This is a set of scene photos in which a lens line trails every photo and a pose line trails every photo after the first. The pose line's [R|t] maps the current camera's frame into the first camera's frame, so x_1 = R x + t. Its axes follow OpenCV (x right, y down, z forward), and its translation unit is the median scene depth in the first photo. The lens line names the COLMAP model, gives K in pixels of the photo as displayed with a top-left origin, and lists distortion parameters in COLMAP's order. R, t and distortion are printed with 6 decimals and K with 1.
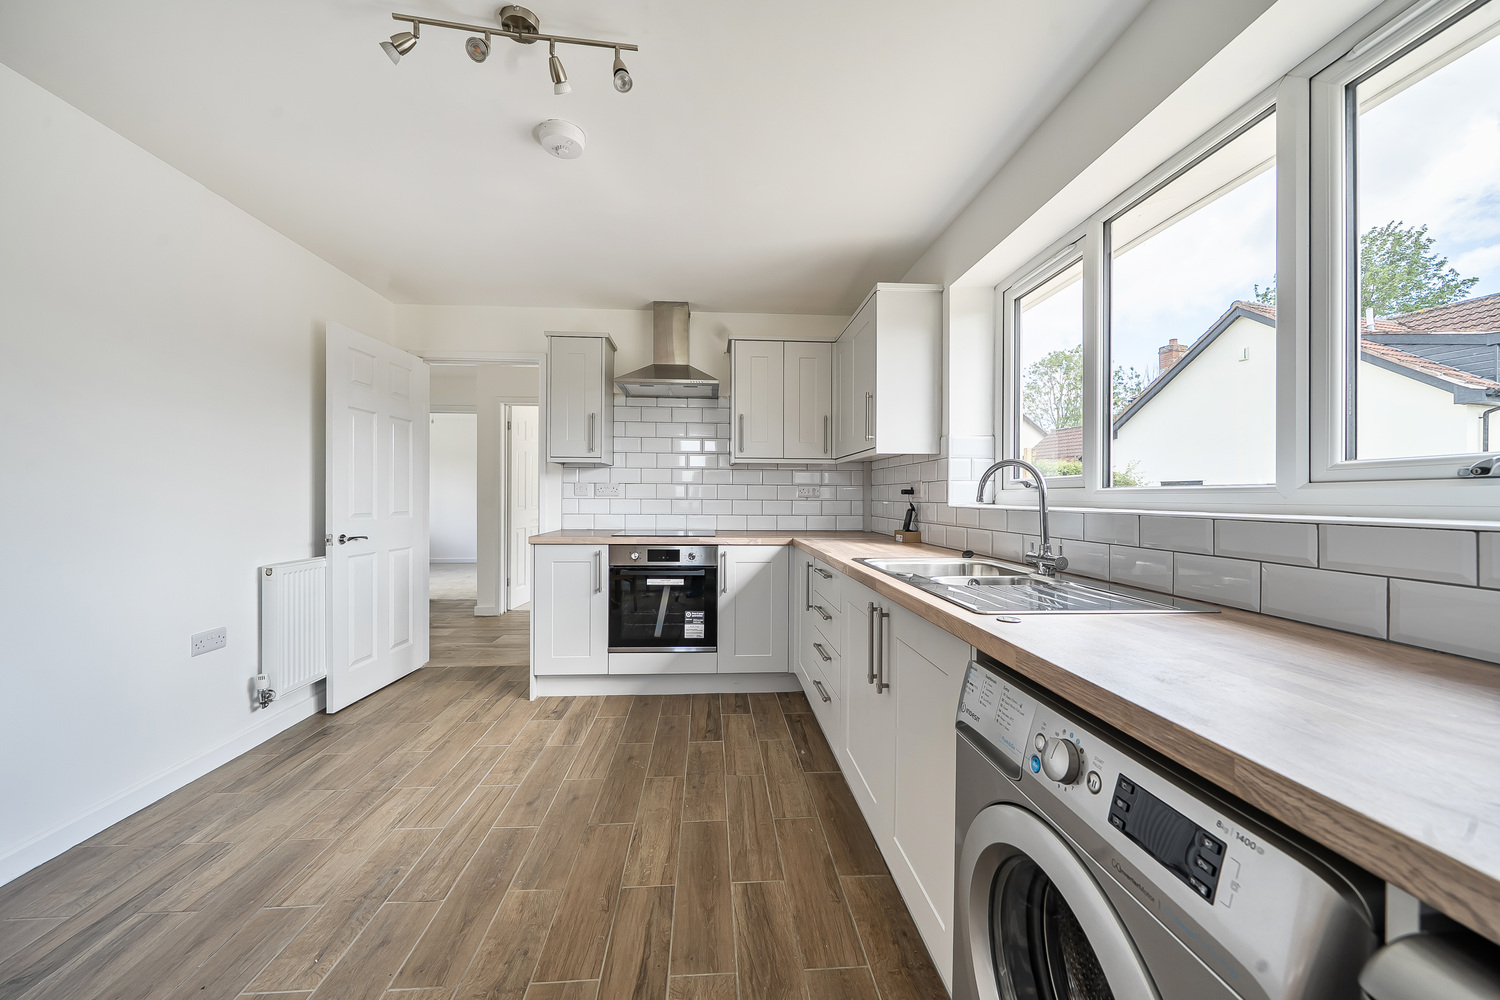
lens RADIAL K [[544.9, 0, 743.1], [0, 544.9, 498.0], [0, 0, 1]] dist [-0.002584, 0.000203]
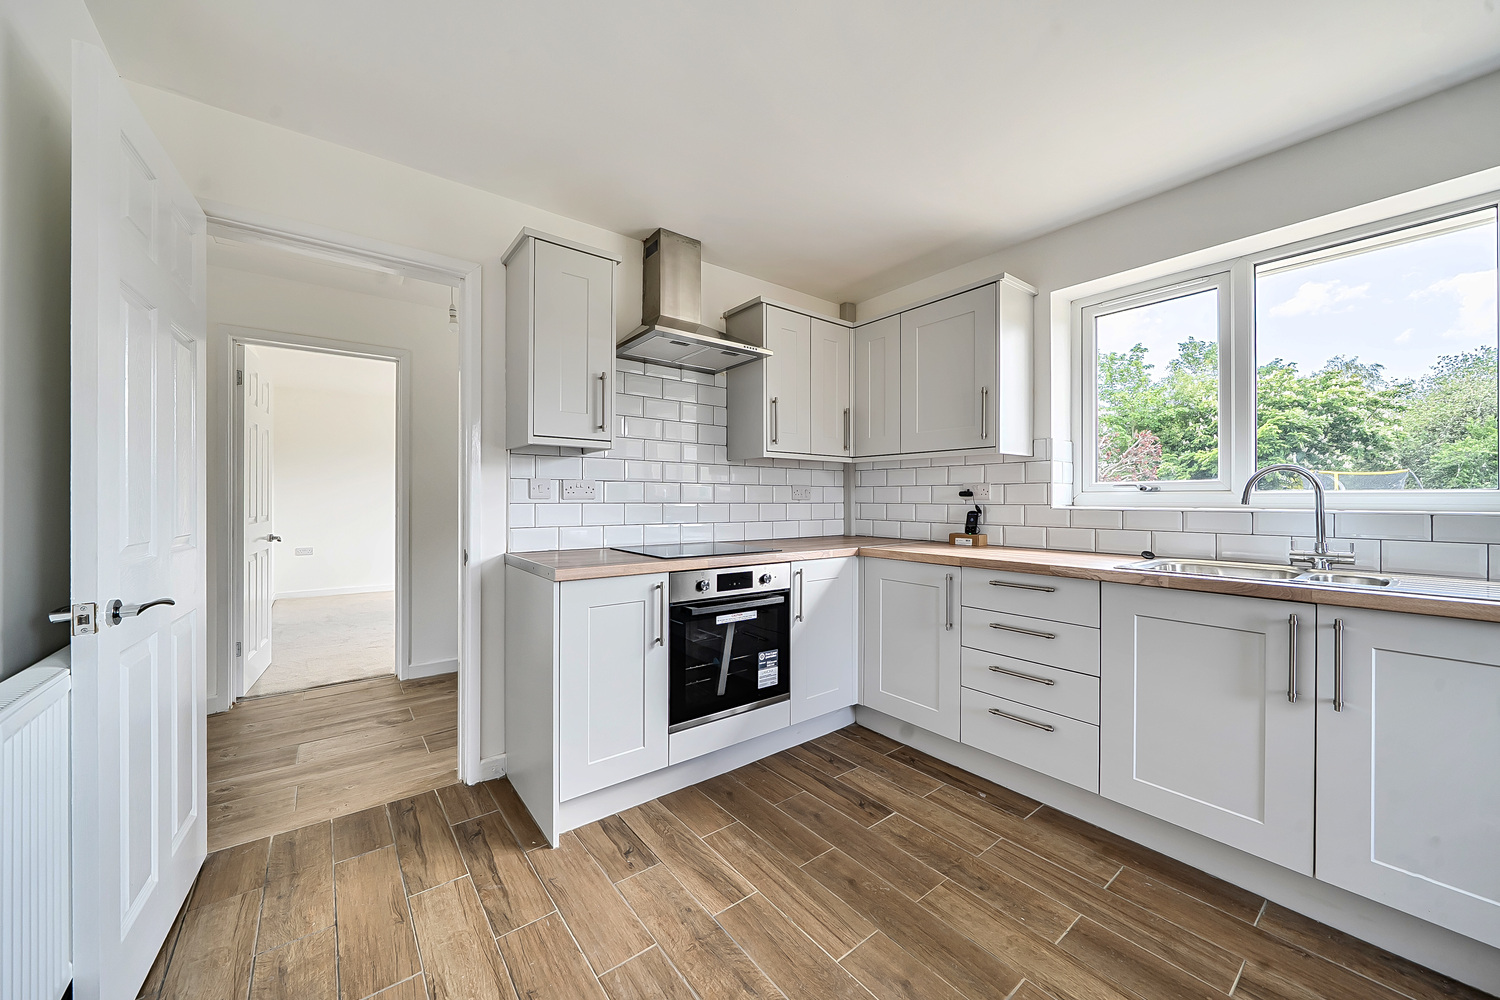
lens RADIAL K [[544.9, 0, 743.1], [0, 544.9, 498.0], [0, 0, 1]] dist [-0.002584, 0.000203]
pose [[0.828503, -0.002958, 0.559976, -0.544578], [0.004787, 0.999987, -0.001799, -0.003571], [-0.559964, 0.004171, 0.828507, 0.393752]]
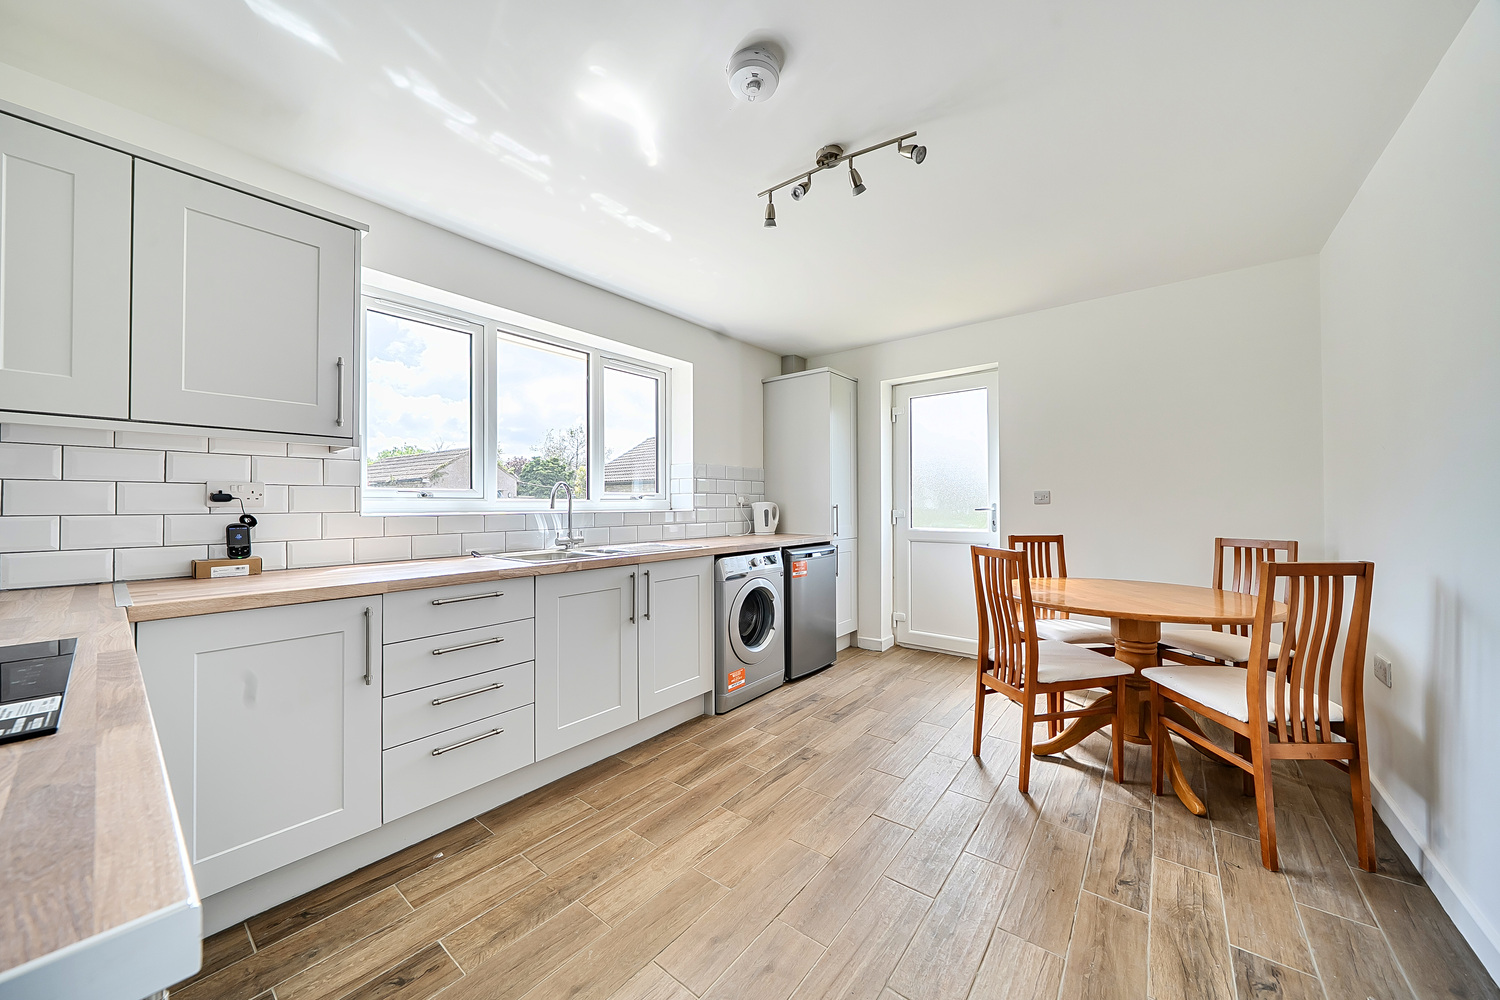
lens RADIAL K [[518.0, 0, 750.0], [0, 518.0, 500.0], [0, 0, 1]] dist [0.000274, -0.000024]
pose [[-0.743512, 0.003934, 0.668710, -0.528382], [0.000660, 0.999987, -0.005148, -0.004546], [-0.668722, -0.003386, -0.743505, 0.983477]]
